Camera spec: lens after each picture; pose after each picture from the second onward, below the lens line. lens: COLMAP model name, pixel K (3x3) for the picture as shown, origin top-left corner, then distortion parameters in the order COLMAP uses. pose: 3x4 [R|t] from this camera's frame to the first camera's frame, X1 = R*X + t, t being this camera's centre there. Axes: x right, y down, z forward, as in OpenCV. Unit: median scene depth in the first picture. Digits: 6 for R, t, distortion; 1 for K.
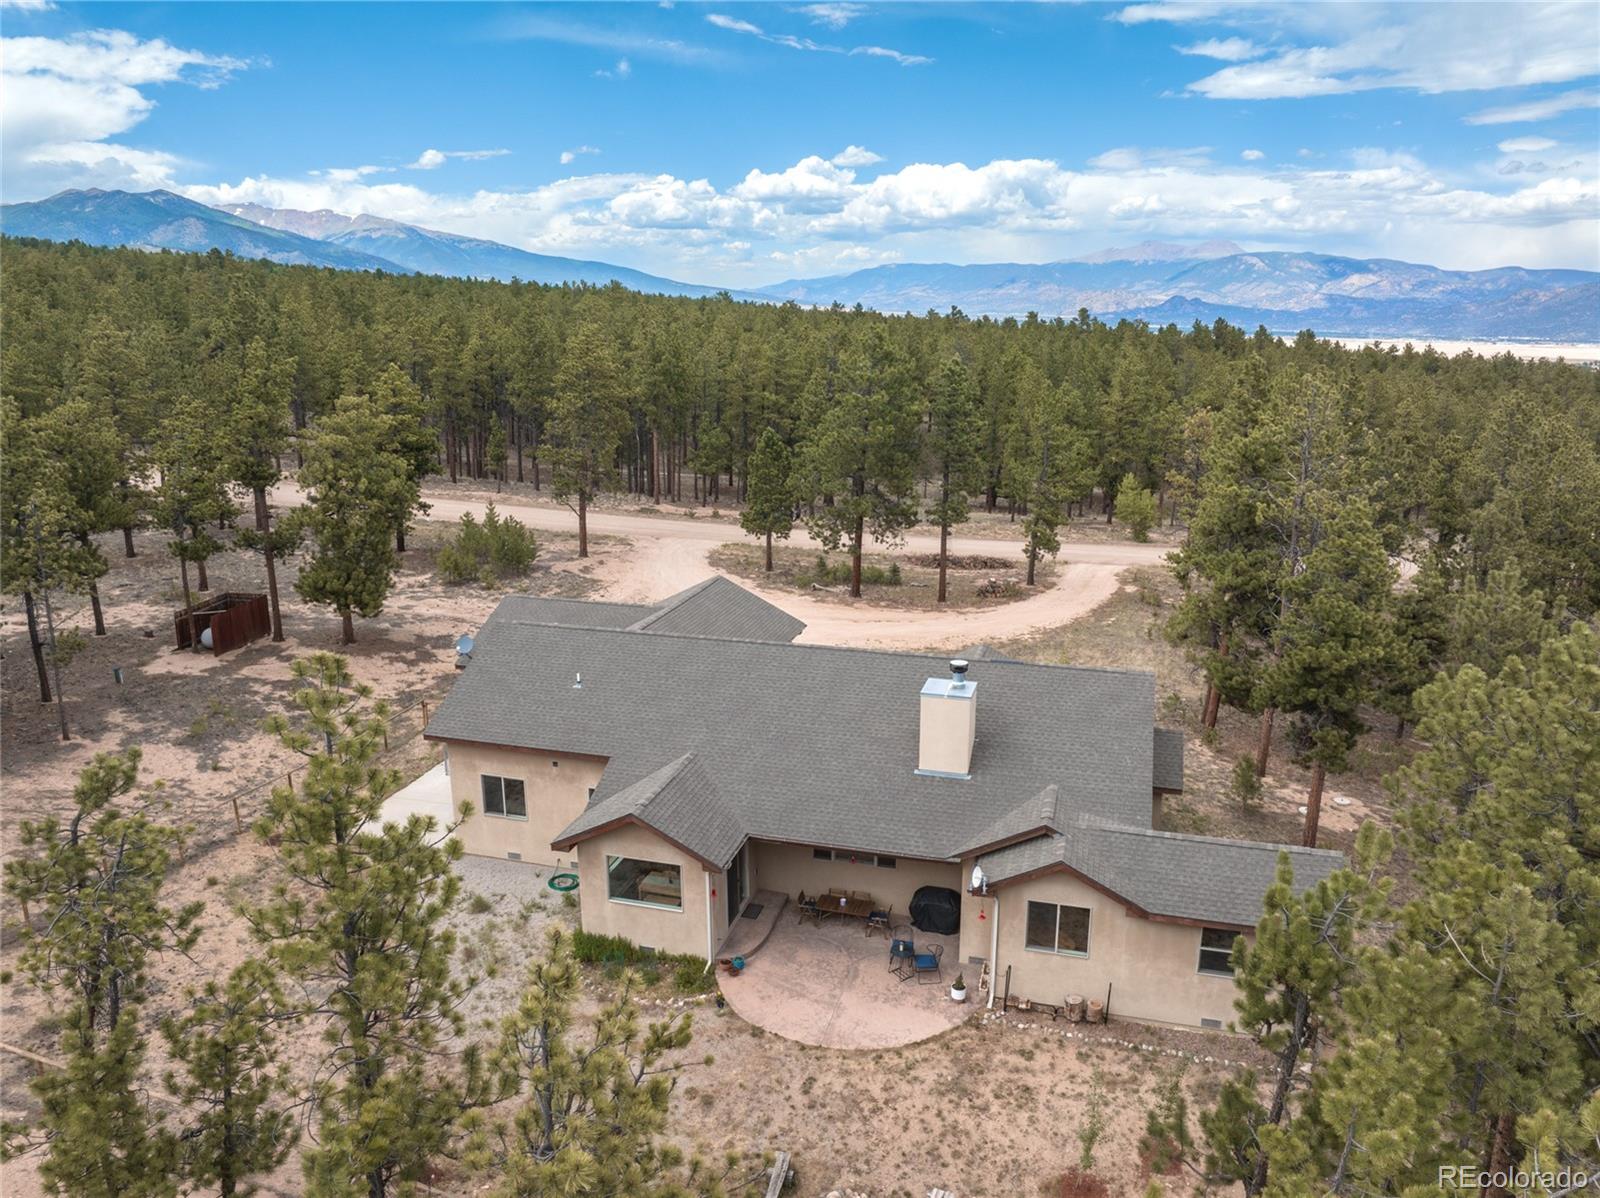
lens RADIAL K [[1142.5, 0, 799.4], [0, 1142.5, 589.4], [0, 0, 1]] dist [-0.061268, 0.029047]
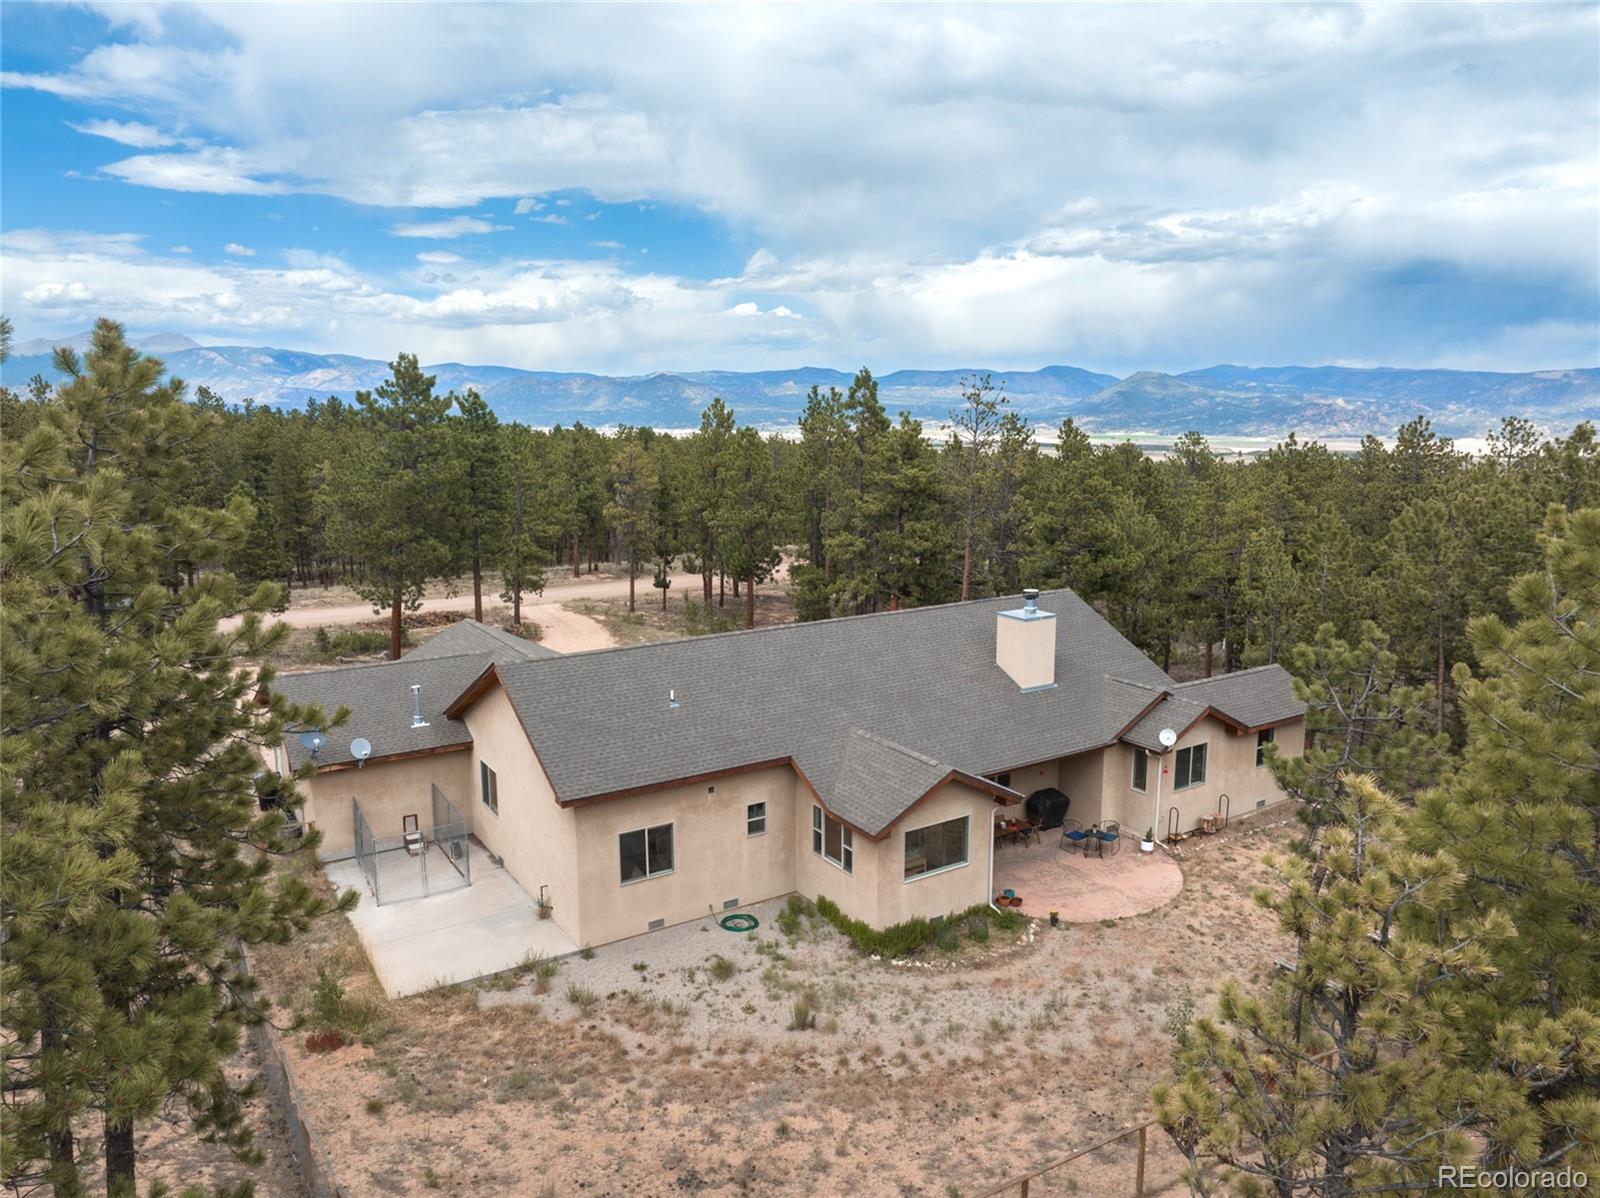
lens RADIAL K [[1142.5, 0, 813.3], [0, 1142.5, 608.2], [0, 0, 1]] dist [-0.061268, 0.029047]
pose [[0.648363, -0.134927, 0.749280, -0.389588], [0.183862, 0.982790, 0.017878, 0.009295], [-0.738797, 0.126172, 0.662012, 0.178271]]
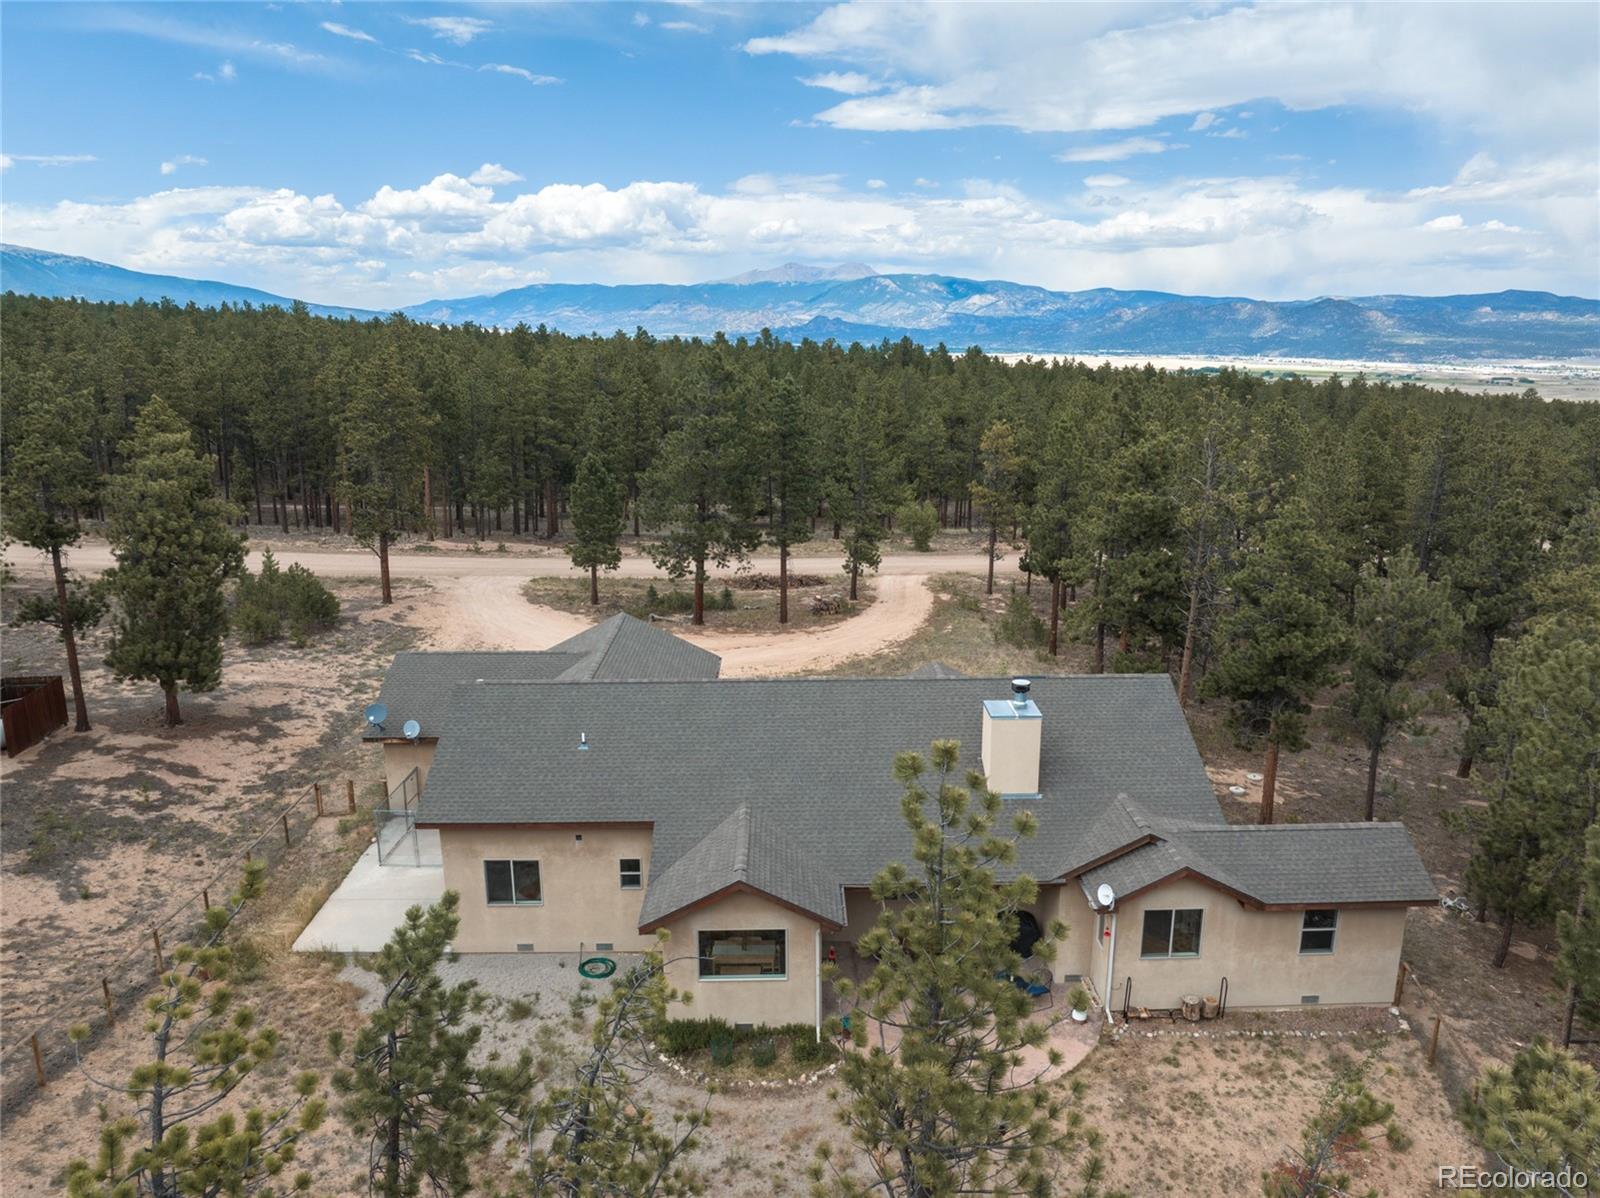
lens RADIAL K [[1142.5, 0, 803.3], [0, 1142.5, 592.5], [0, 0, 1]] dist [-0.061268, 0.029047]
pose [[0.954300, -0.068257, 0.290951, -0.144820], [0.072517, 0.997360, -0.003869, -0.010557], [-0.289919, 0.024791, 0.956730, 0.046115]]
